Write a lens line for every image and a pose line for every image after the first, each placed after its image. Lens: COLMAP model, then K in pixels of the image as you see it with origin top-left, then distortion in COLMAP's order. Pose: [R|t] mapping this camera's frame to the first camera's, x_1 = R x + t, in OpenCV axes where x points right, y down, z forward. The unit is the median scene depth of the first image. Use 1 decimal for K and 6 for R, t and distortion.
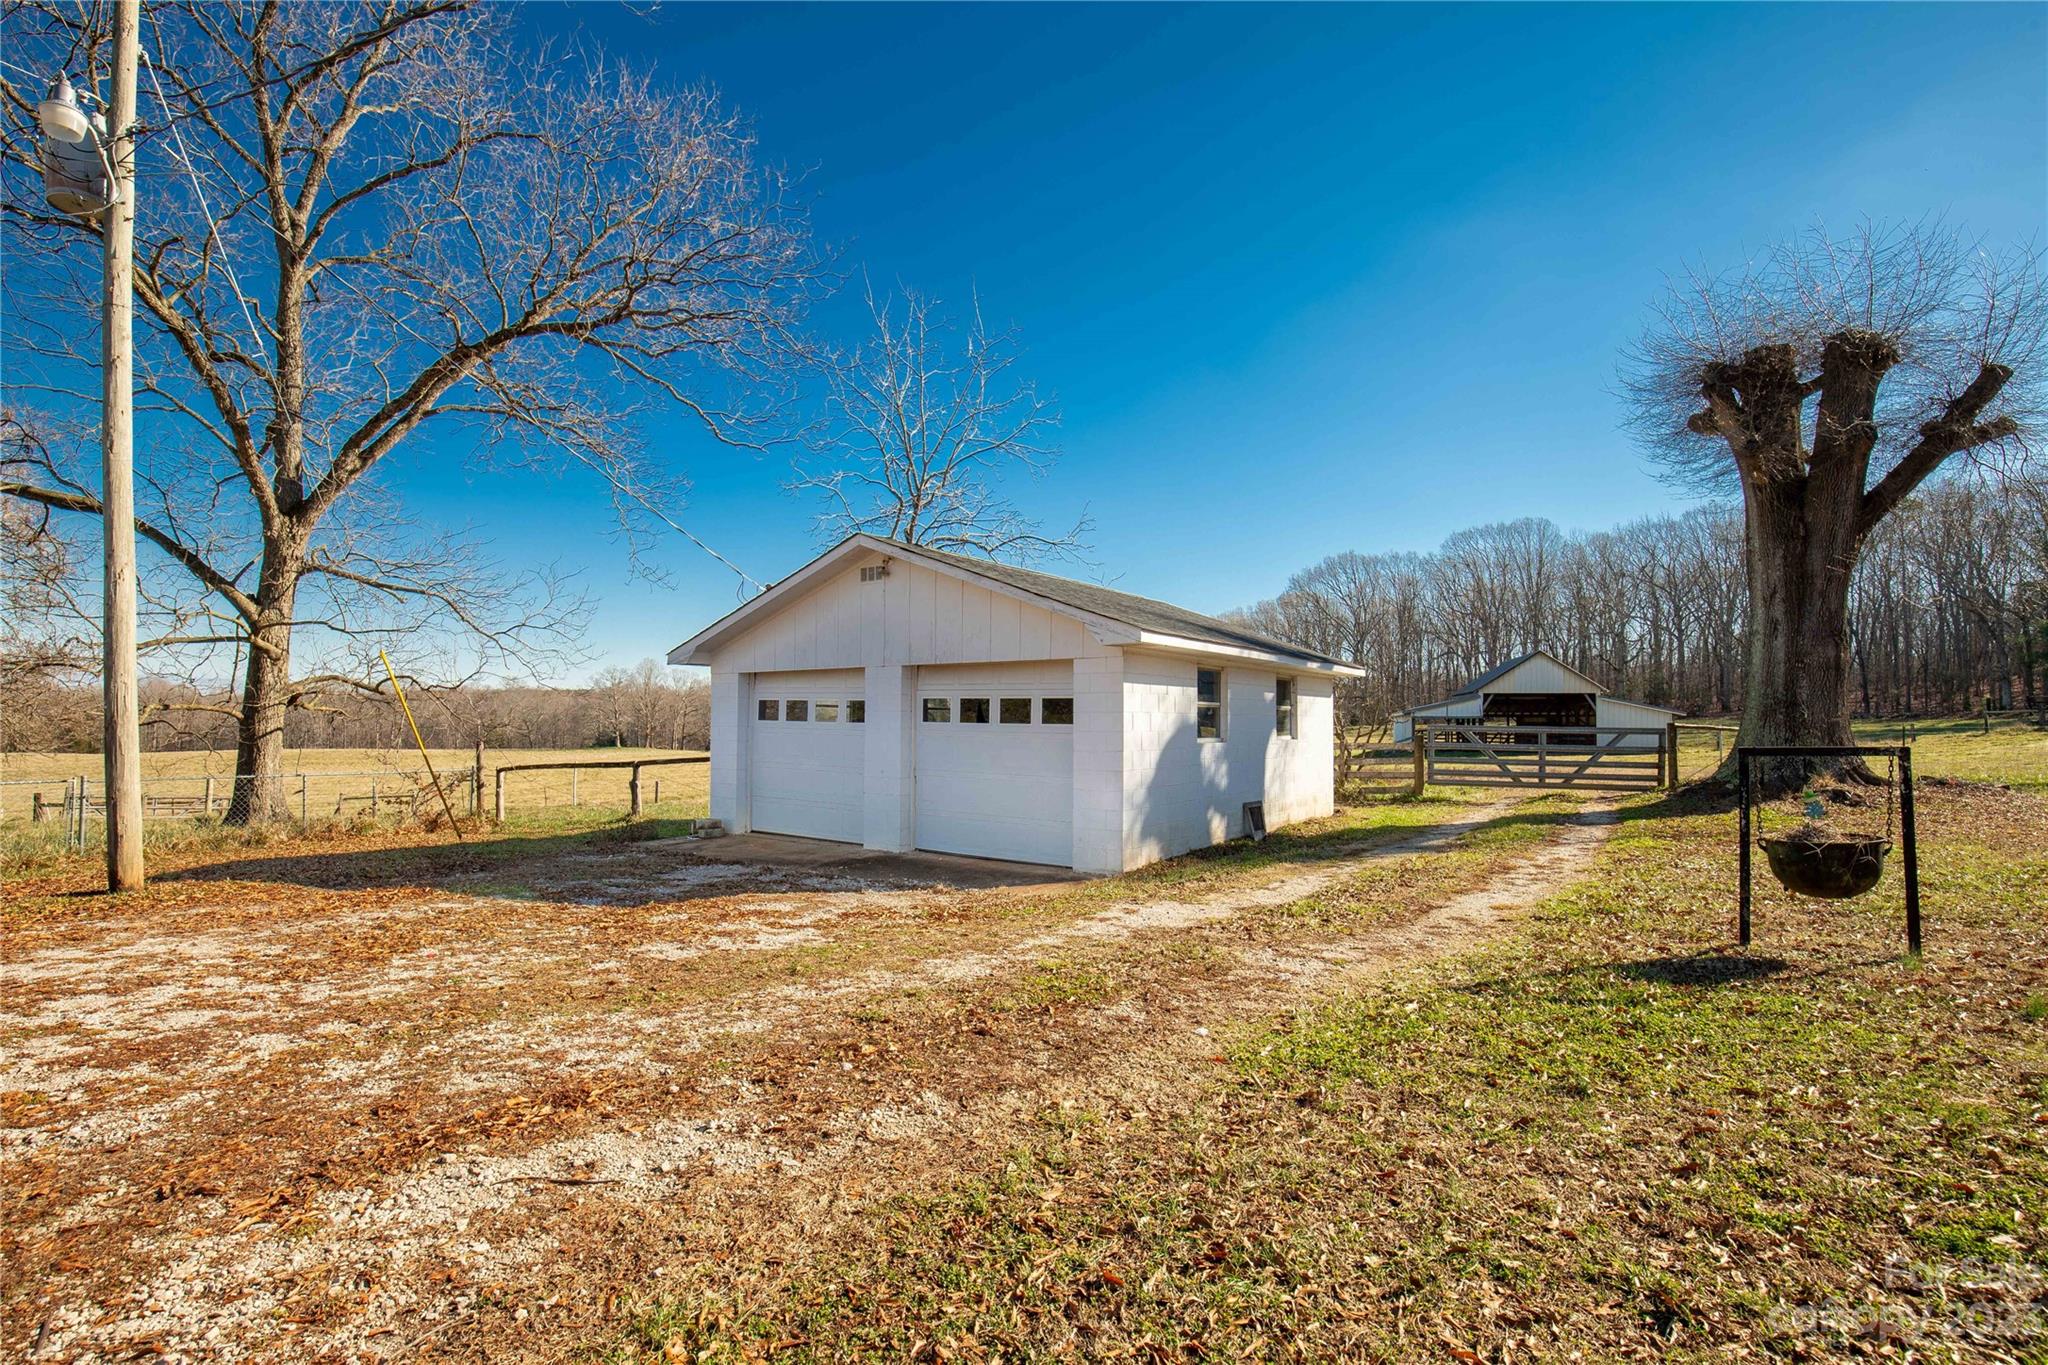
lens RADIAL K [[937.5, 0, 1024.0], [0, 937.5, 682.5], [0, 0, 1]] dist [-0.002024, 0.000176]
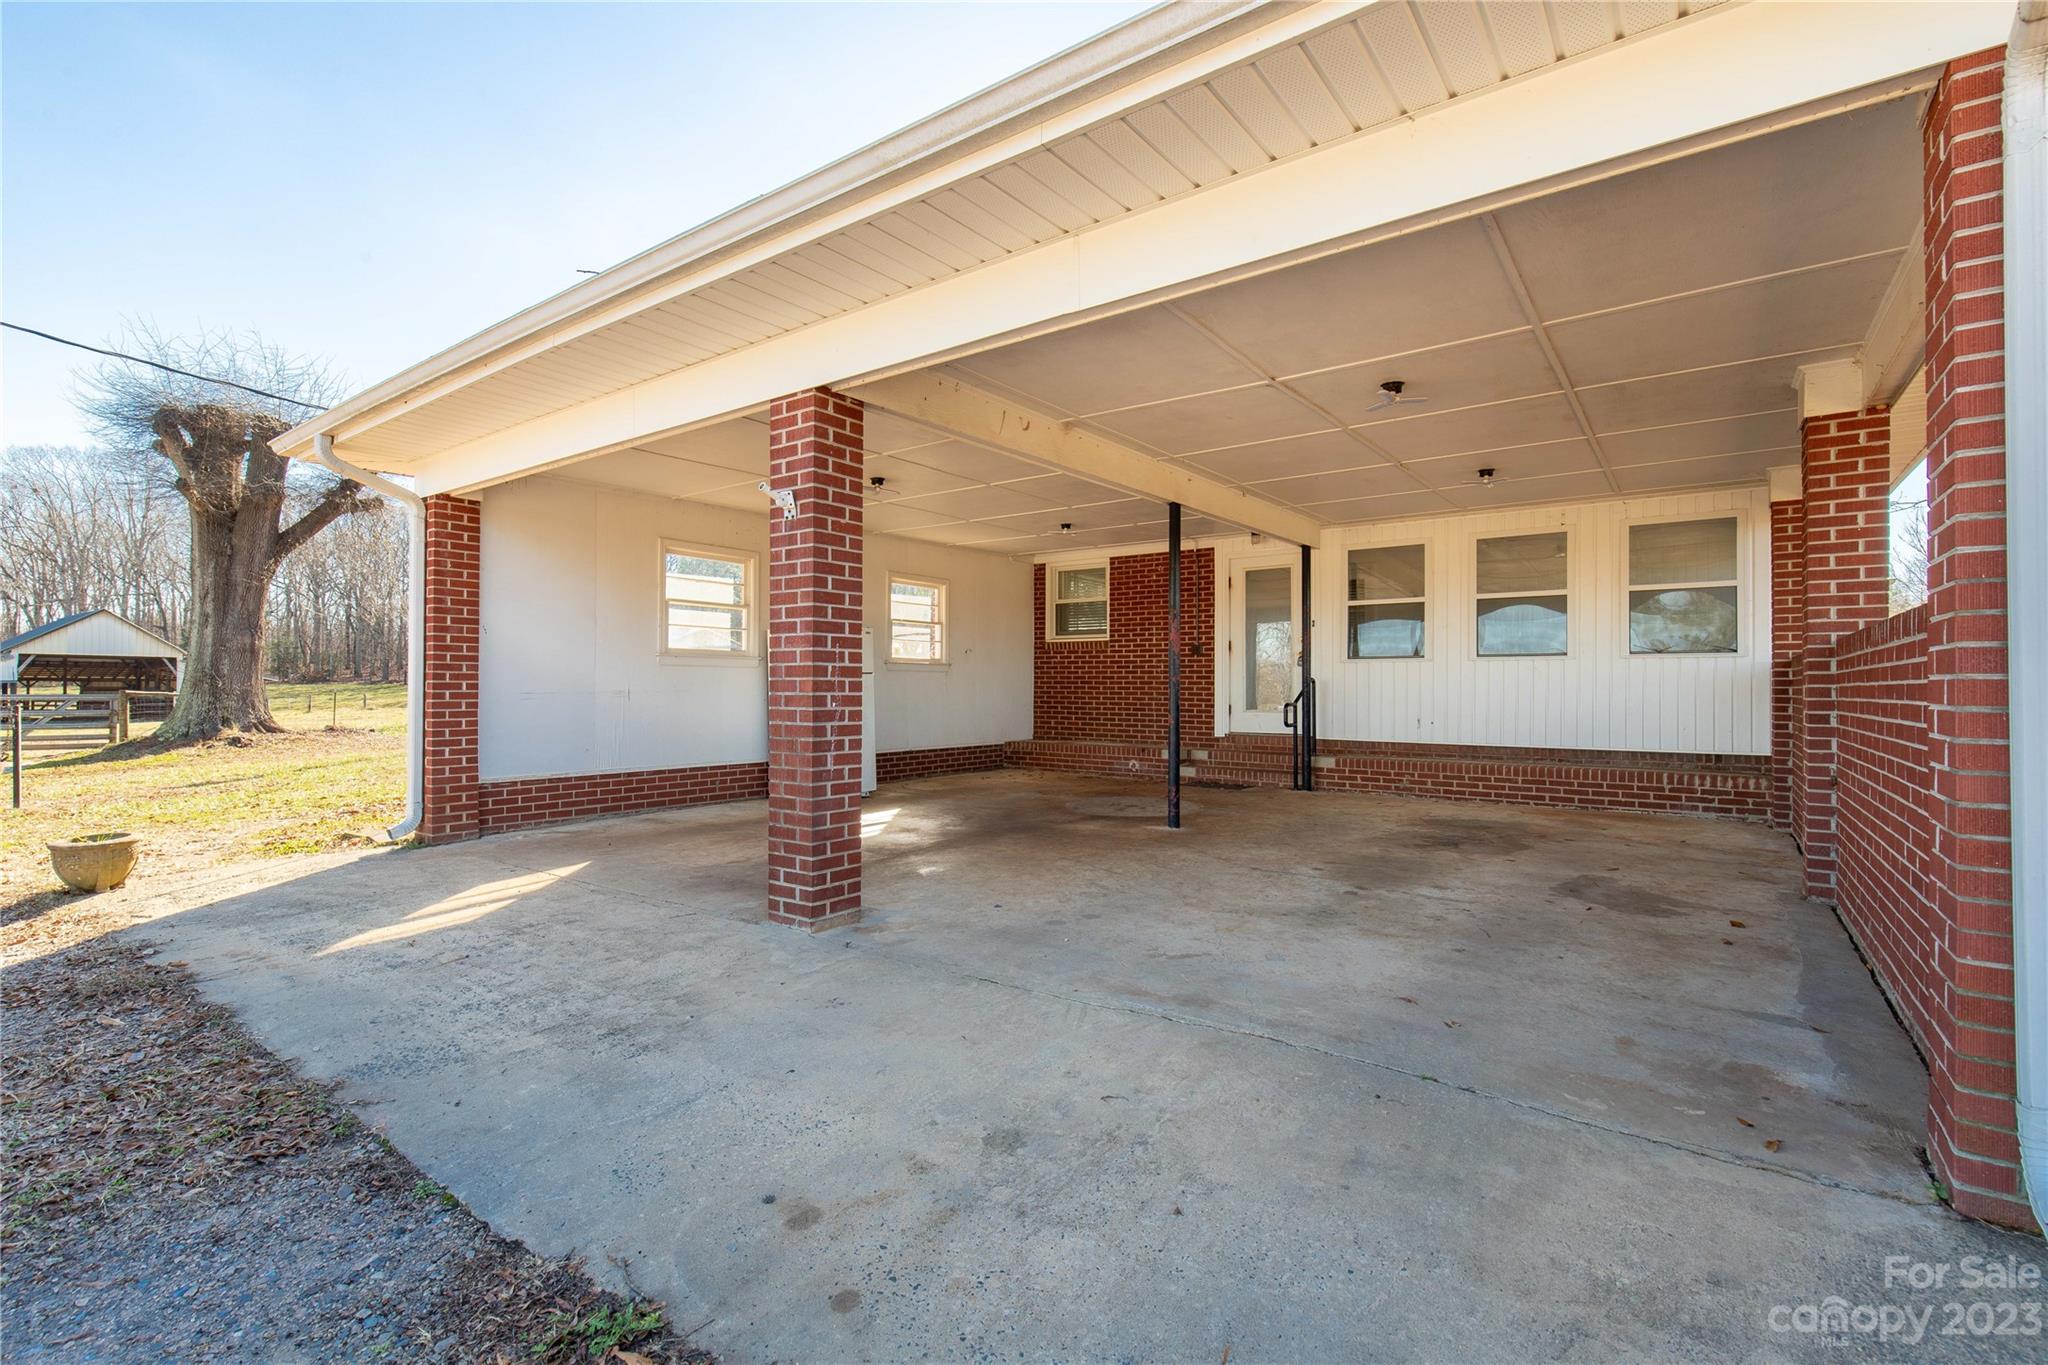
lens RADIAL K [[937.5, 0, 1024.0], [0, 937.5, 682.5], [0, 0, 1]] dist [-0.002024, 0.000176]
pose [[0.320857, 0.005076, 0.947114, -0.094209], [-0.041426, 0.999104, 0.008679, -0.028500], [-0.946221, -0.042020, 0.320780, -0.545784]]
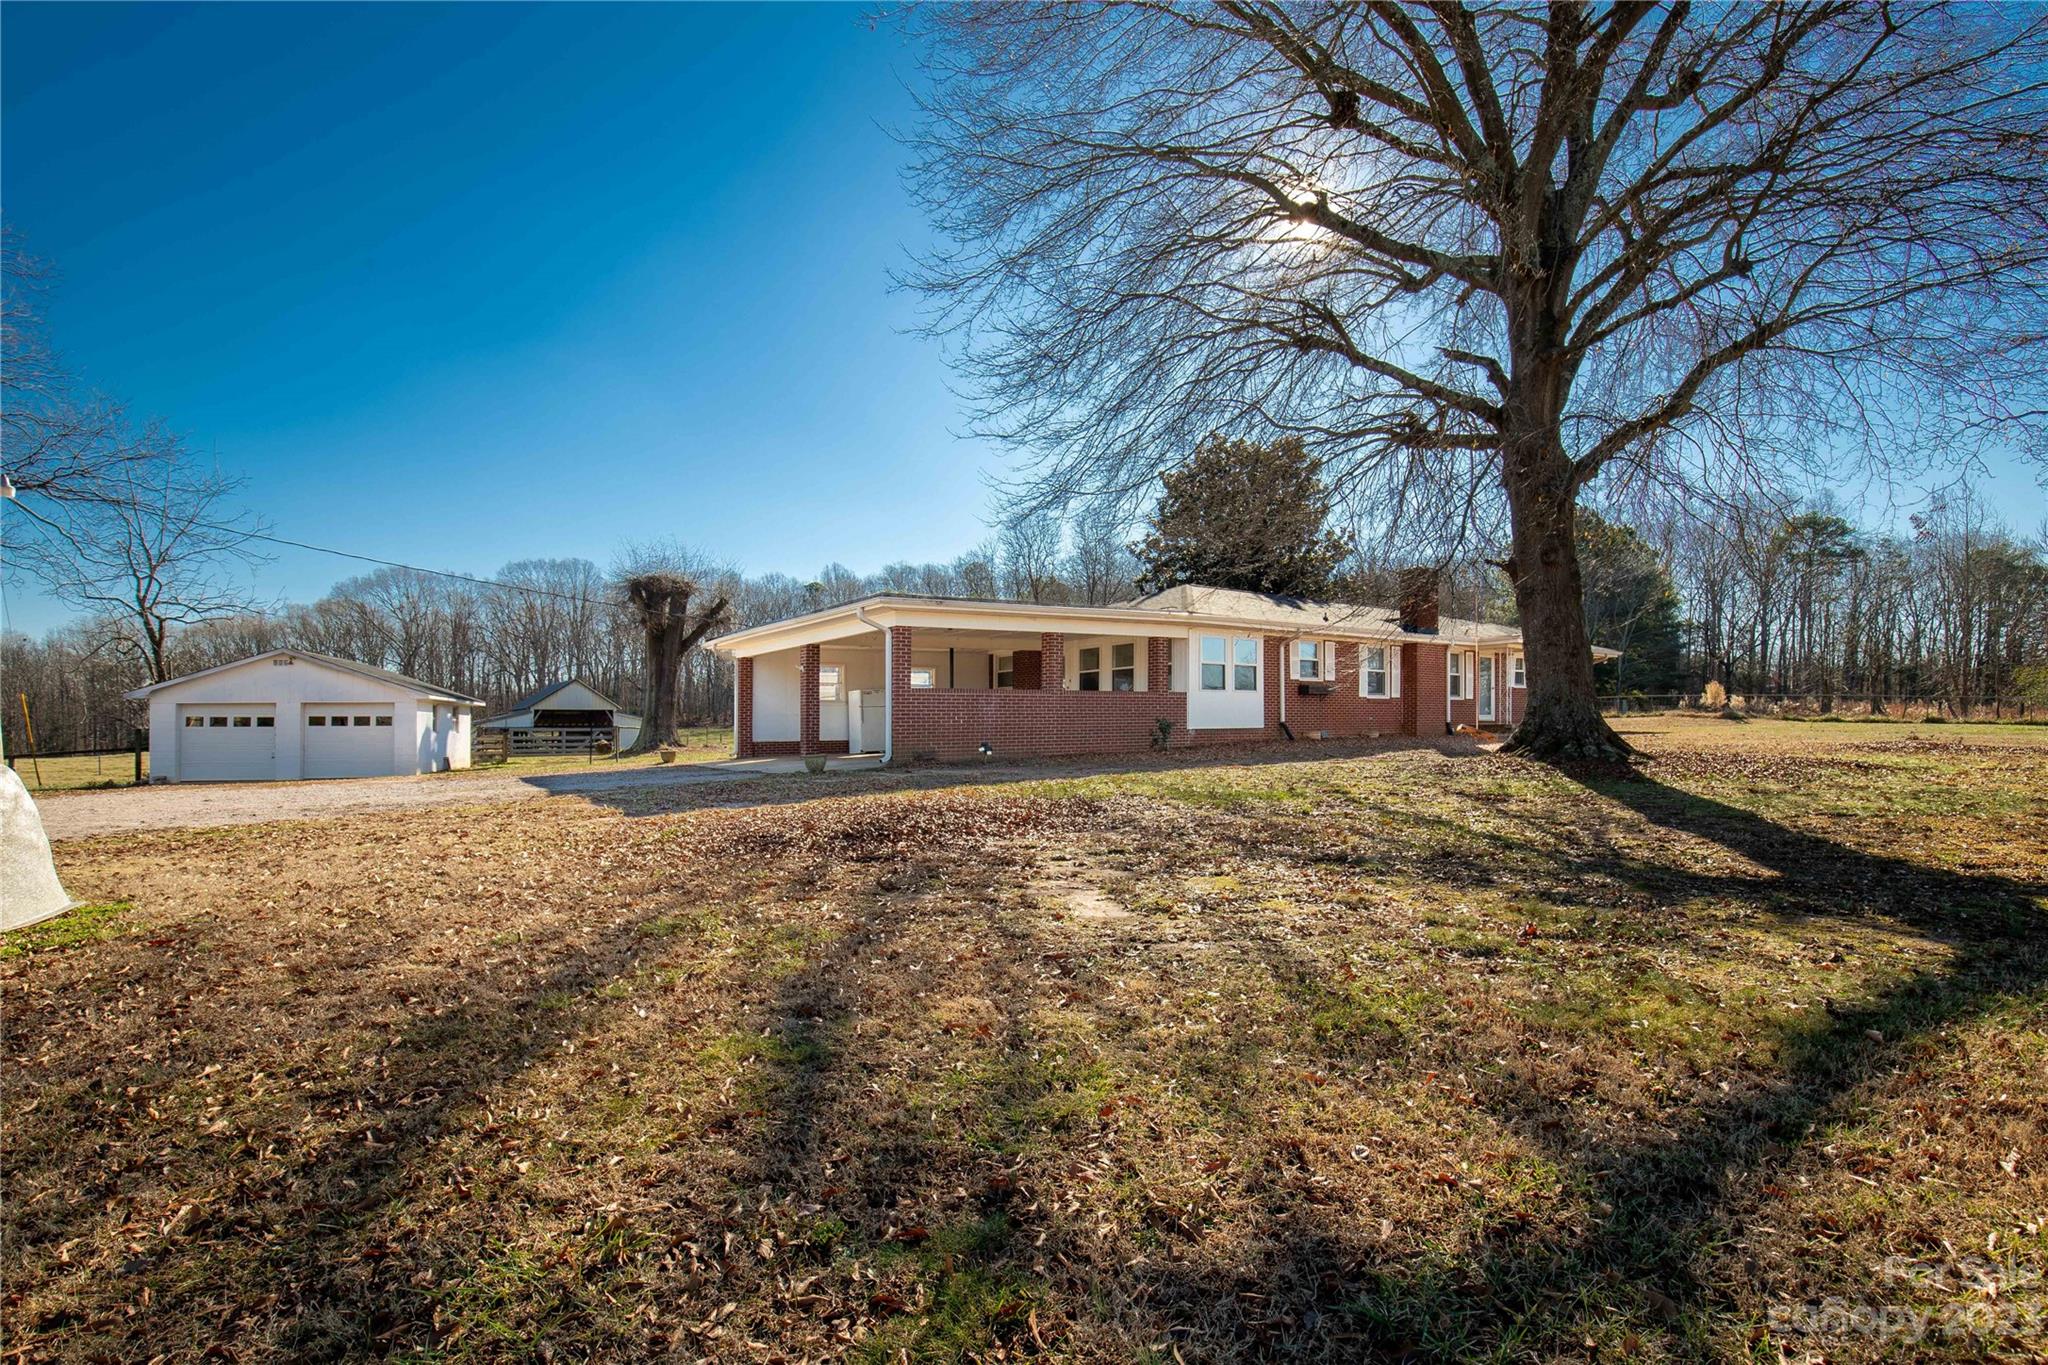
lens RADIAL K [[937.5, 0, 1024.0], [0, 937.5, 682.5], [0, 0, 1]] dist [-0.002024, 0.000176]
pose [[0.589402, 0.029720, 0.807293, -0.686807], [-0.019401, 0.999556, -0.022634, -0.036280], [-0.807607, -0.002322, 0.589717, -1.361173]]
